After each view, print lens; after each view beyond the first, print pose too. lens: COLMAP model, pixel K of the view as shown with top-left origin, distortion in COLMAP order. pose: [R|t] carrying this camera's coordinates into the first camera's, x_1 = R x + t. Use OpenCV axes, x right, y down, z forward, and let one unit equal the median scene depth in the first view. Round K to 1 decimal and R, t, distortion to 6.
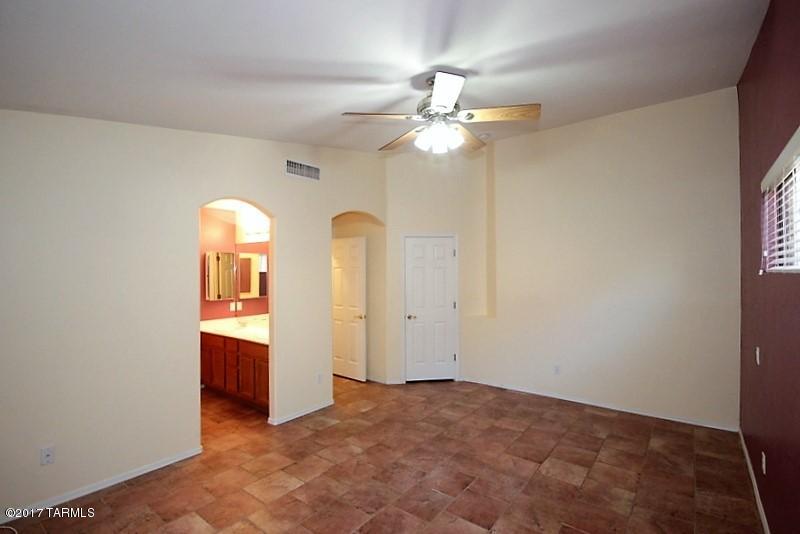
lens RADIAL K [[373.2, 0, 402.6], [0, 373.2, 271.1], [0, 0, 1]] dist [-0.000366, -0.000074]
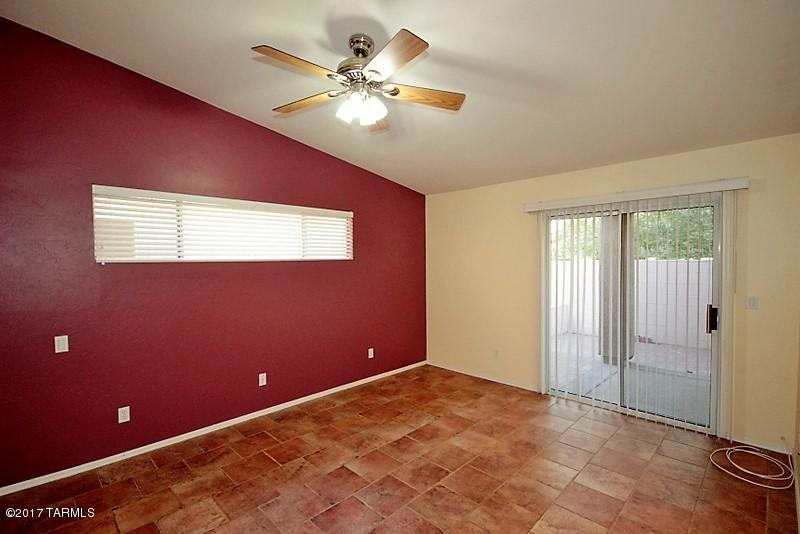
lens RADIAL K [[373.2, 0, 402.6], [0, 373.2, 271.1], [0, 0, 1]] dist [-0.000366, -0.000074]
pose [[-0.991772, 0.010495, 0.127589, -0.104824], [0.013586, 0.999634, 0.023378, 0.013824], [-0.127297, 0.024919, -0.991552, 1.784747]]
